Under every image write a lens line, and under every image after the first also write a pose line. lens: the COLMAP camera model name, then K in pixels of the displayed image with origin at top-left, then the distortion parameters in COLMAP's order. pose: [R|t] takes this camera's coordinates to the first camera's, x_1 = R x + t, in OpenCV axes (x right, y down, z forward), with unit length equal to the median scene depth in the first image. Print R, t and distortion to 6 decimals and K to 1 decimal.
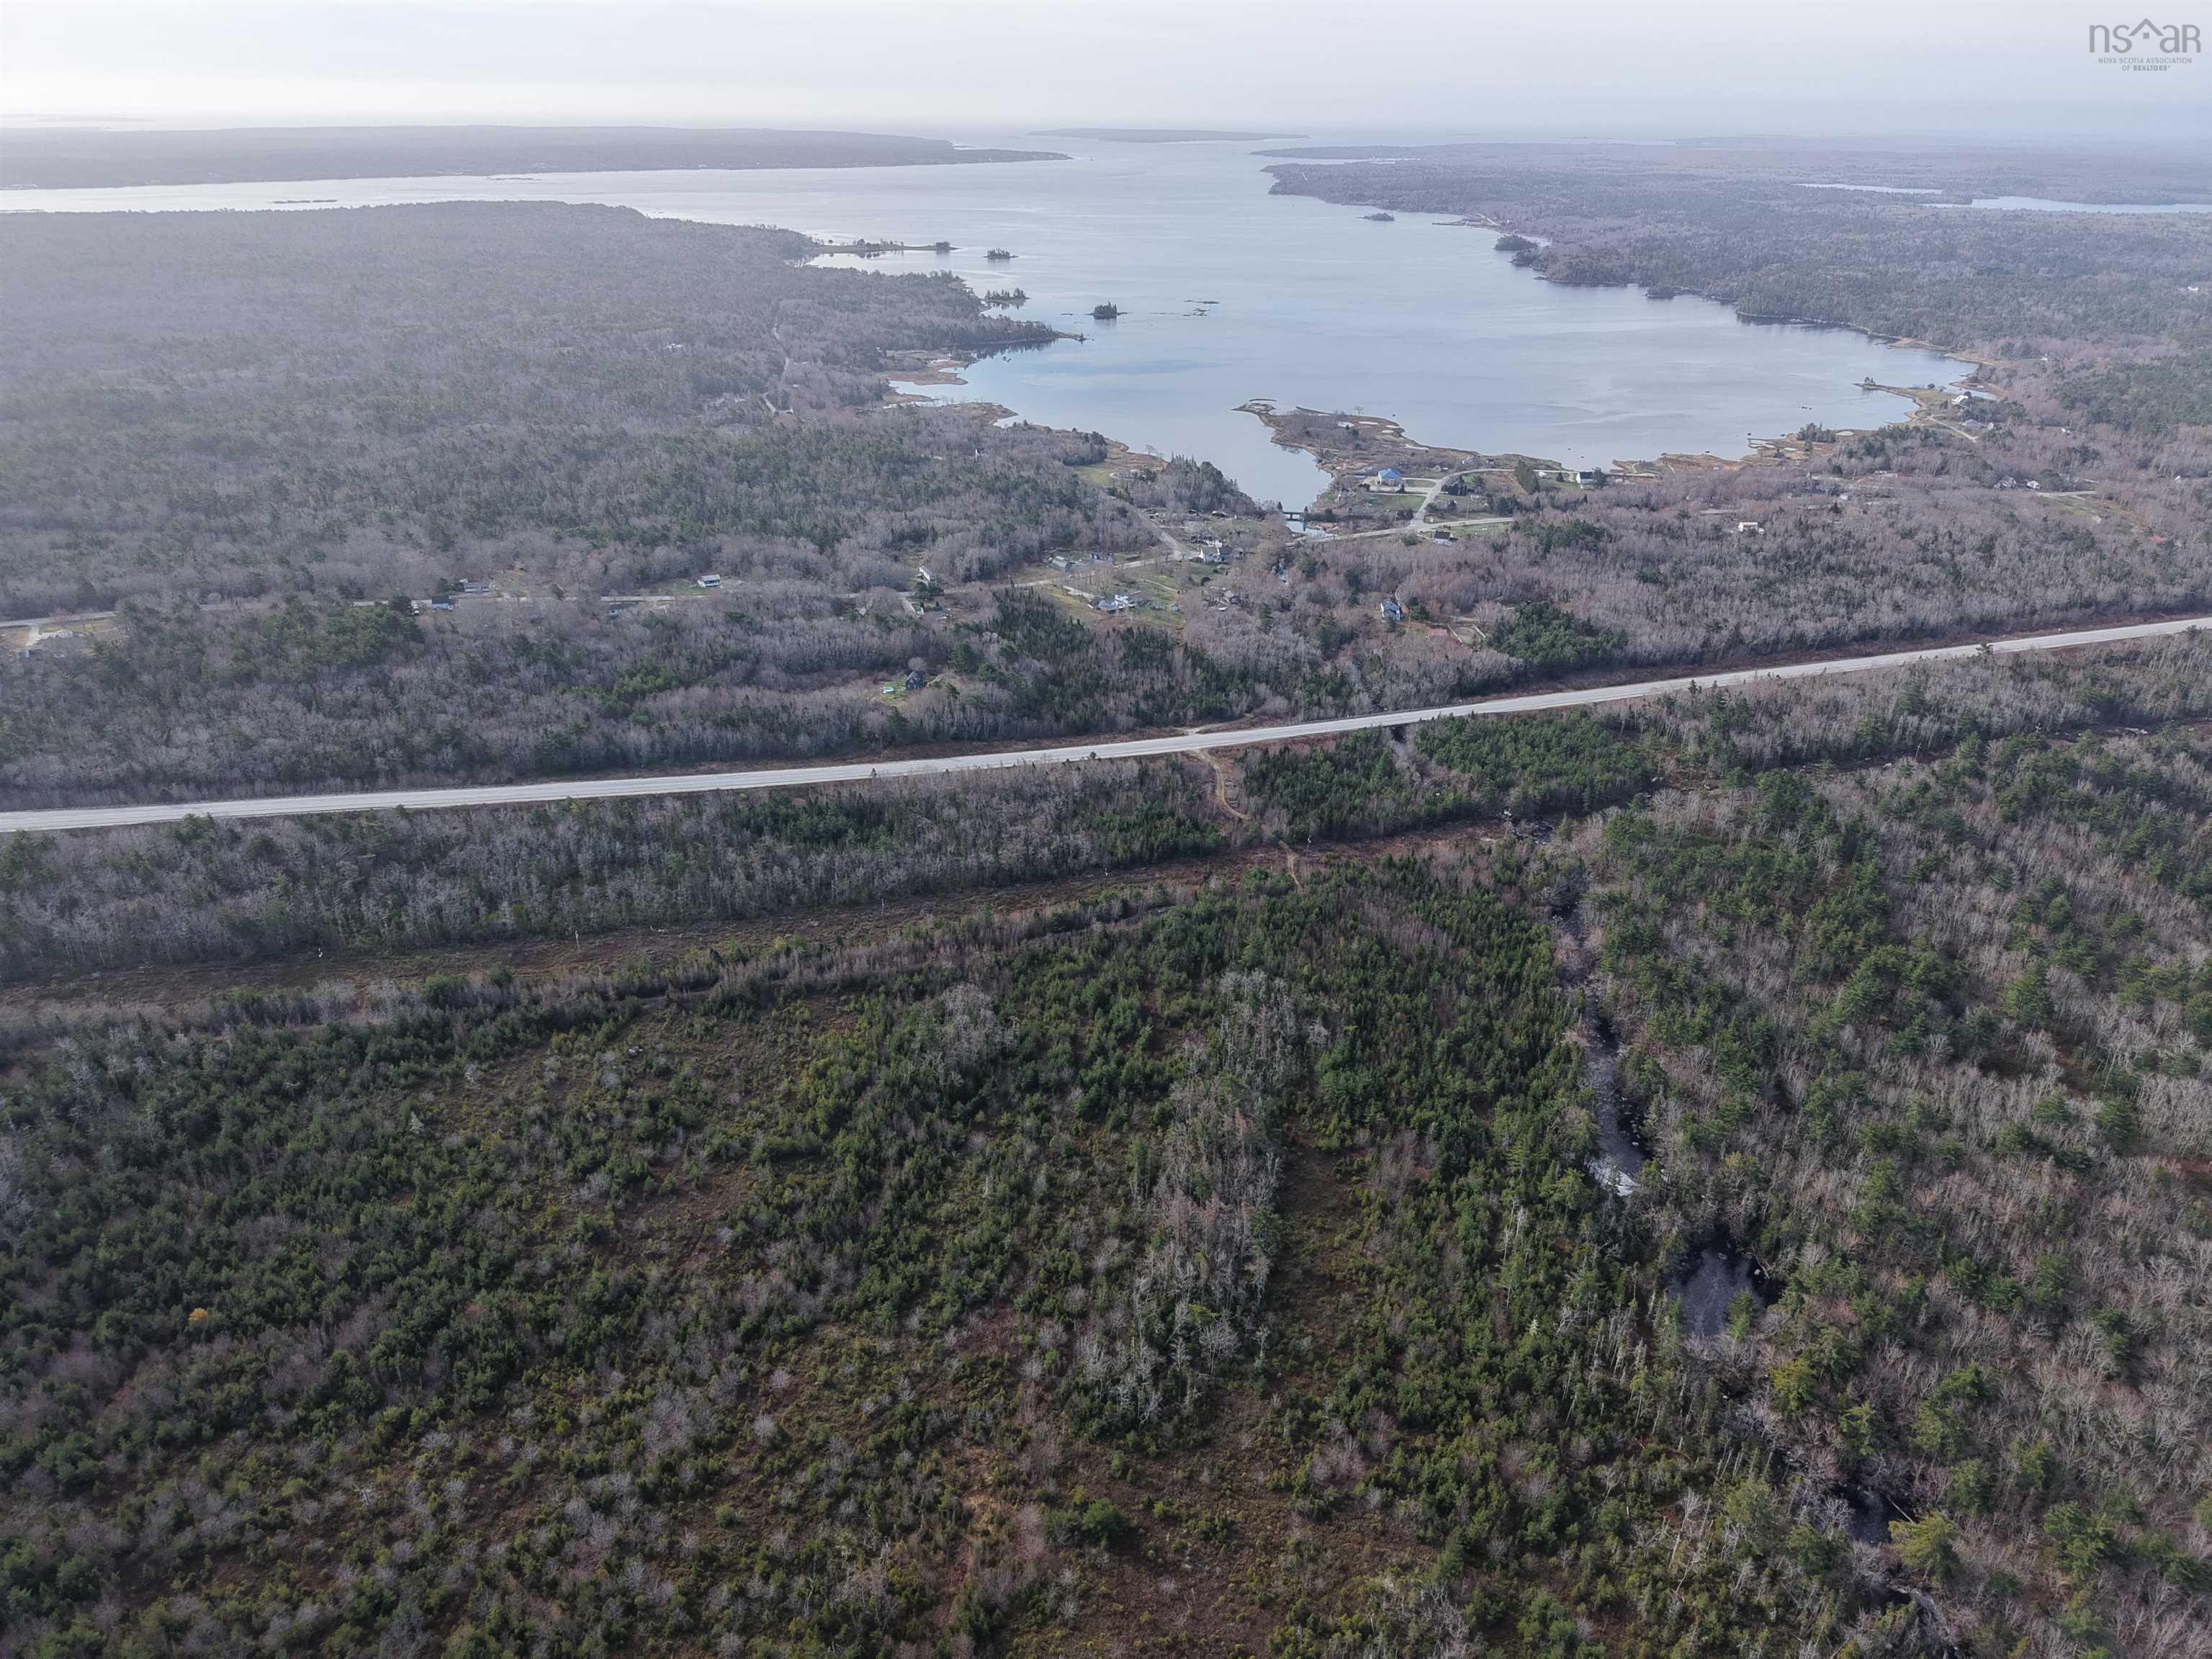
lens RADIAL K [[1508.8, 0, 1104.4], [0, 1508.8, 826.1], [0, 0, 1]] dist [0.018353, -0.019022]
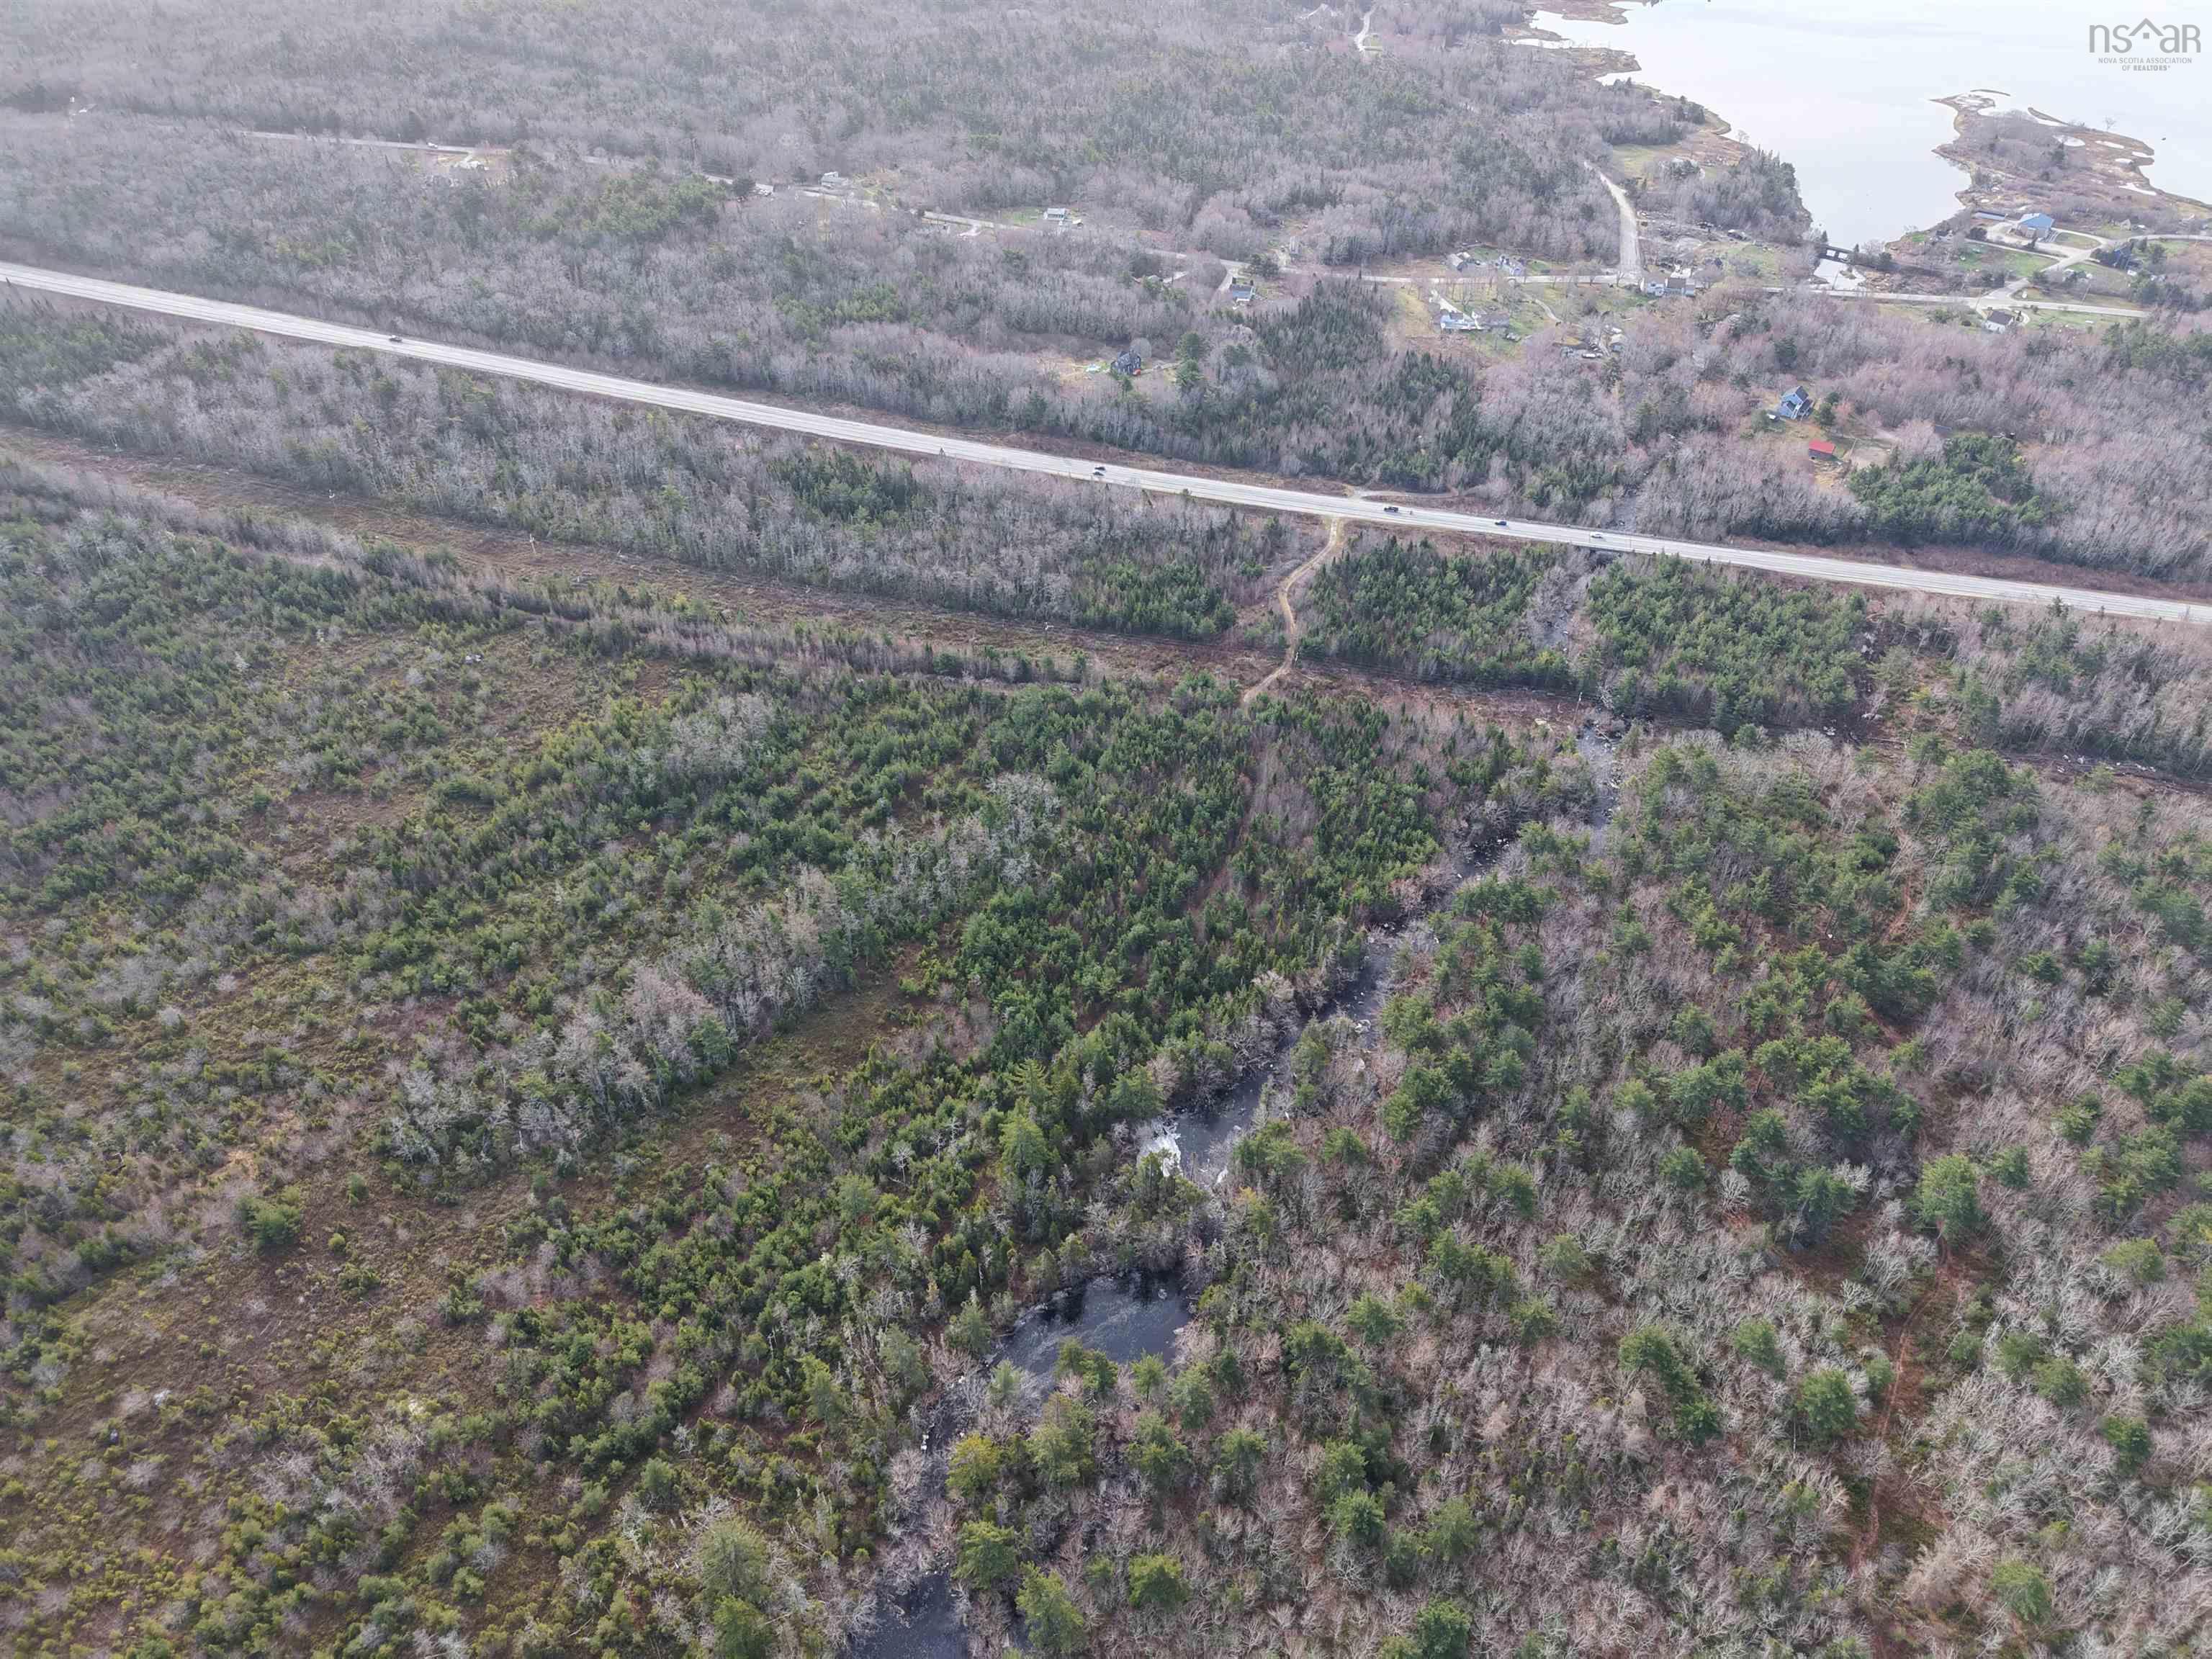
lens RADIAL K [[1508.8, 0, 1102.7], [0, 1508.8, 837.1], [0, 0, 1]] dist [0.018353, -0.019022]
pose [[0.845809, 0.336164, -0.414248, 0.424103], [-0.235814, 0.932100, 0.274920, -0.101036], [0.478539, -0.134844, 0.867650, 0.223772]]
